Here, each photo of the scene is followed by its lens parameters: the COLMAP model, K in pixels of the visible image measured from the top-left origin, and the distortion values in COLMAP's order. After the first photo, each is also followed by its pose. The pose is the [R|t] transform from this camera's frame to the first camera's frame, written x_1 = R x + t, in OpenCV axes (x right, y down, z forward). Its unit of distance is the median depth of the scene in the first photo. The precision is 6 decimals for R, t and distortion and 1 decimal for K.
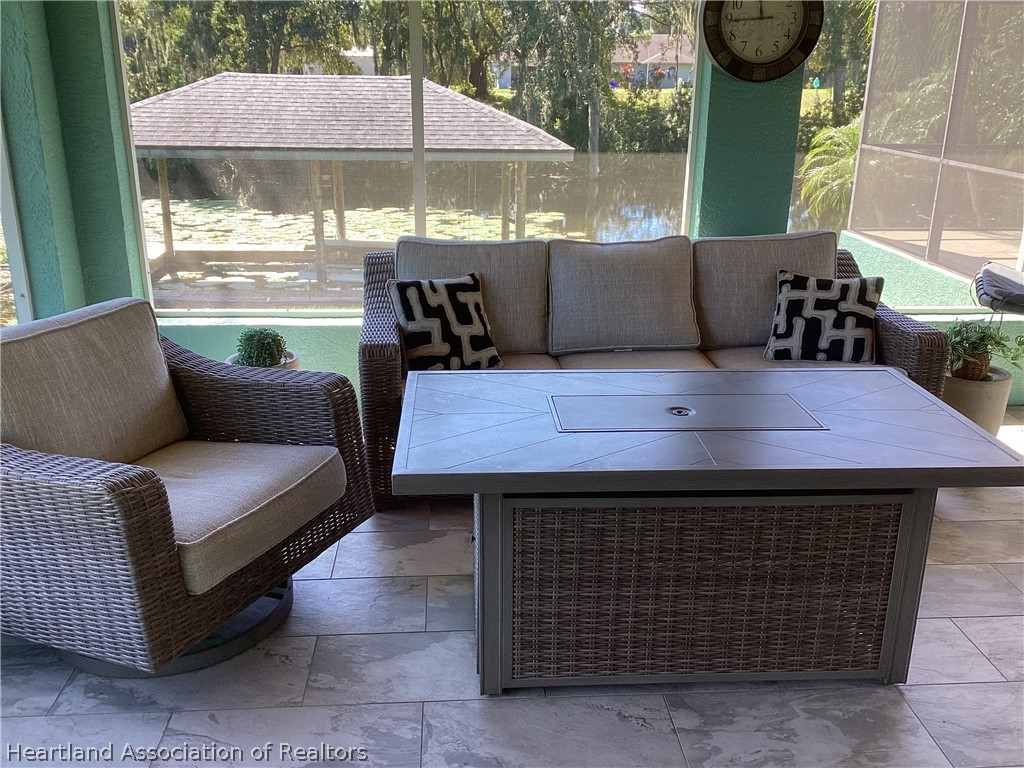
lens RADIAL K [[926.7, 0, 512.5], [0, 926.7, 384.4], [0, 0, 1]] dist [0.089996, -0.178506]
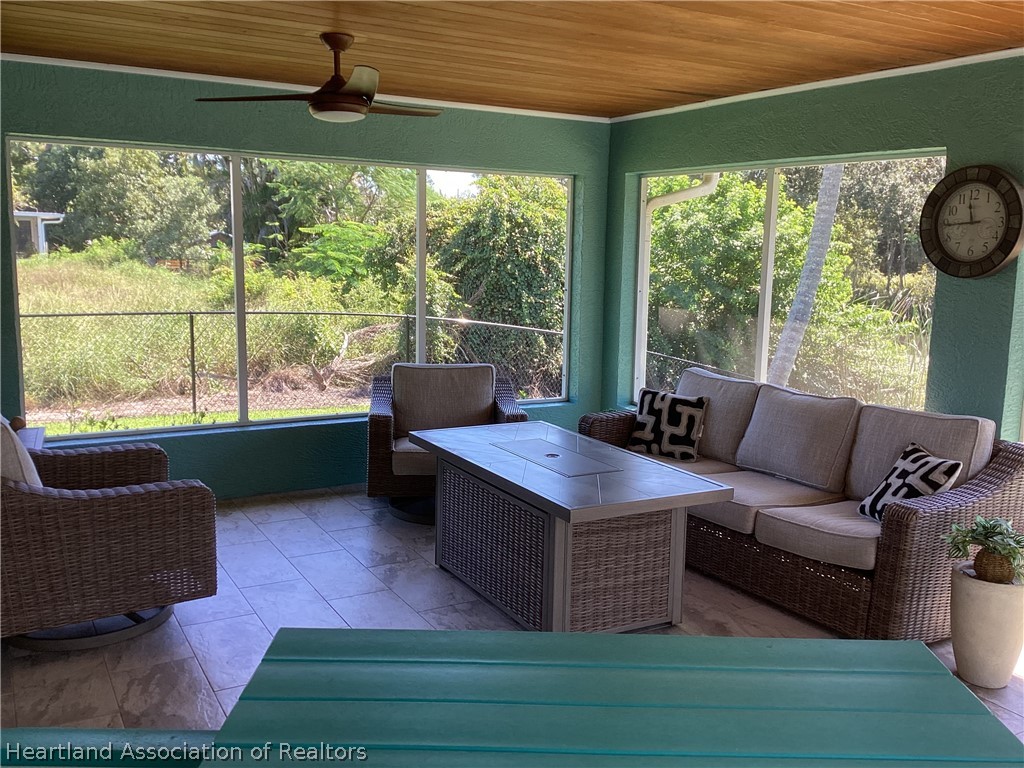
lens RADIAL K [[926.7, 0, 512.3], [0, 926.7, 383.1], [0, 0, 1]] dist [0.089996, -0.178506]
pose [[0.427238, 0.134084, -0.894142, 1.133527], [-0.302255, 0.953226, -0.001479, -0.049494], [0.852120, 0.270891, 0.447782, 0.104603]]
